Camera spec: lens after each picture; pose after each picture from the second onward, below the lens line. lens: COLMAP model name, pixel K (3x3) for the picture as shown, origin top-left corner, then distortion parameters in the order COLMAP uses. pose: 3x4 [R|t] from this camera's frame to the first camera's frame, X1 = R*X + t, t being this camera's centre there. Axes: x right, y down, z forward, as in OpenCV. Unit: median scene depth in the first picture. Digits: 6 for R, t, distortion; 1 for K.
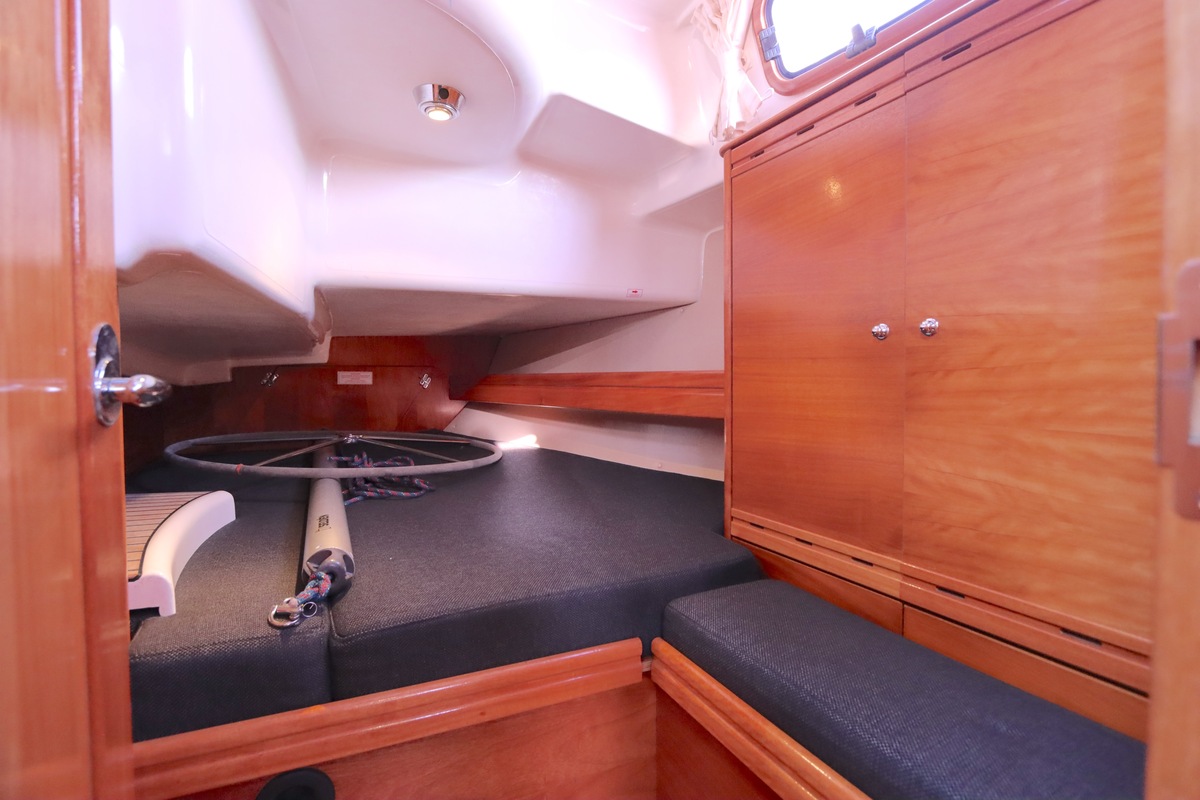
lens RADIAL K [[573.4, 0, 599.0], [0, 573.4, 392.1], [0, 0, 1]] dist [-0.018063, 0.001642]
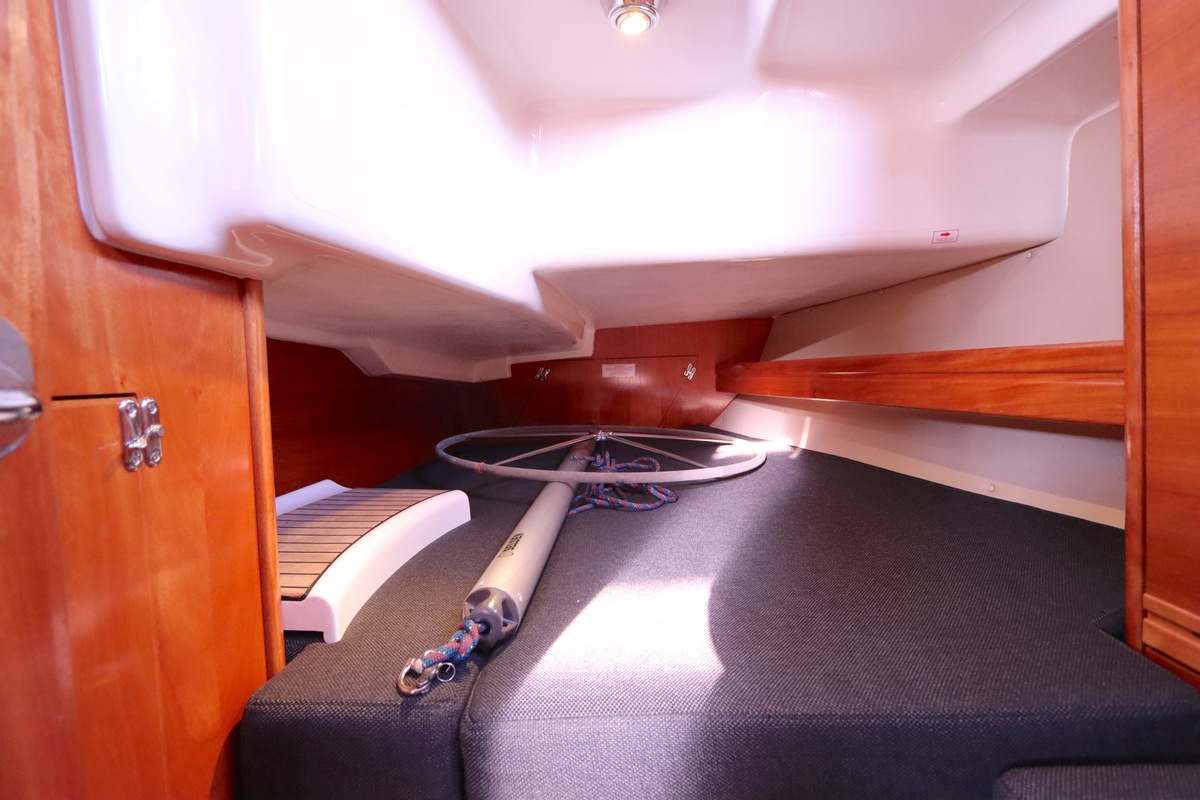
lens RADIAL K [[577.4, 0, 600.9], [0, 577.4, 391.0], [0, 0, 1]] dist [-0.015431, 0.000754]
pose [[0.876537, -0.012695, -0.481167, 0.040812], [0.021112, 0.999704, 0.012085, -0.005963], [0.480871, -0.020751, 0.876545, 0.273362]]
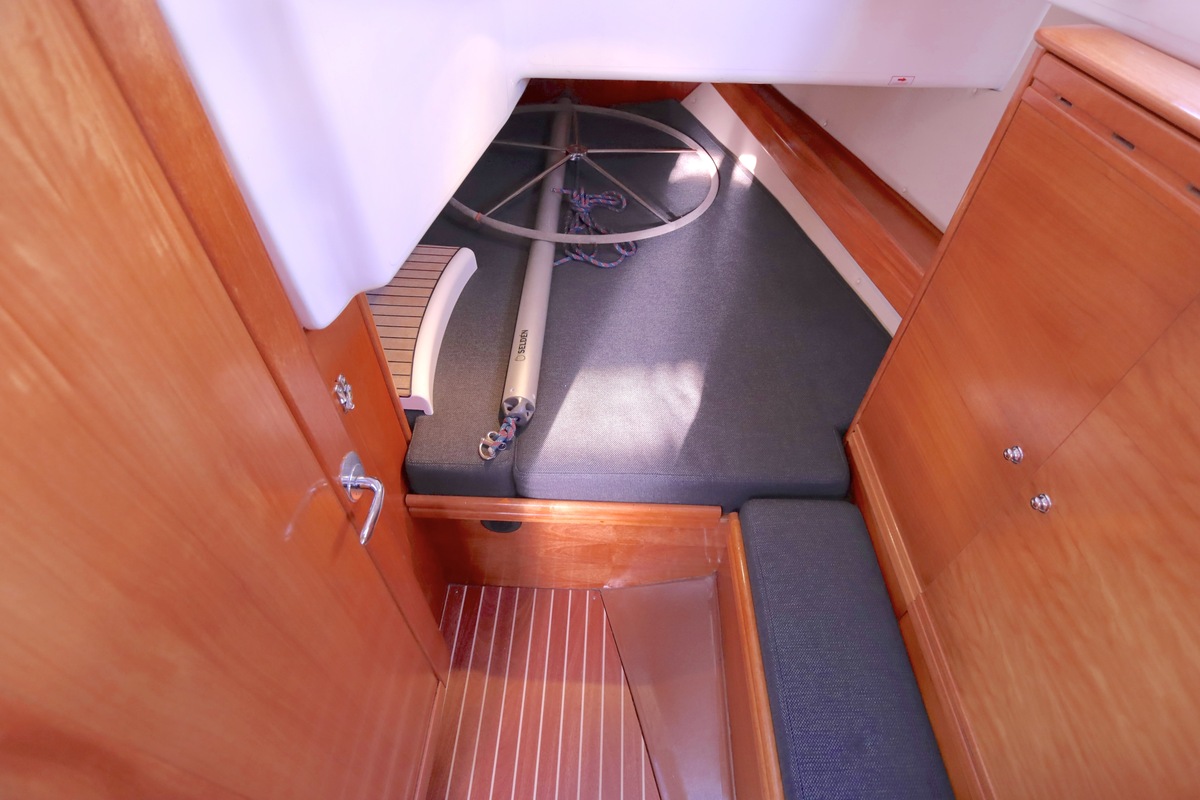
lens RADIAL K [[573.4, 0, 599.0], [0, 573.4, 392.1], [0, 0, 1]] dist [-0.018063, 0.001642]
pose [[0.892849, 0.337778, -0.297869, 0.096074], [-0.039435, 0.717505, 0.695436, -0.541023], [0.448625, -0.609173, 0.653944, 0.119096]]
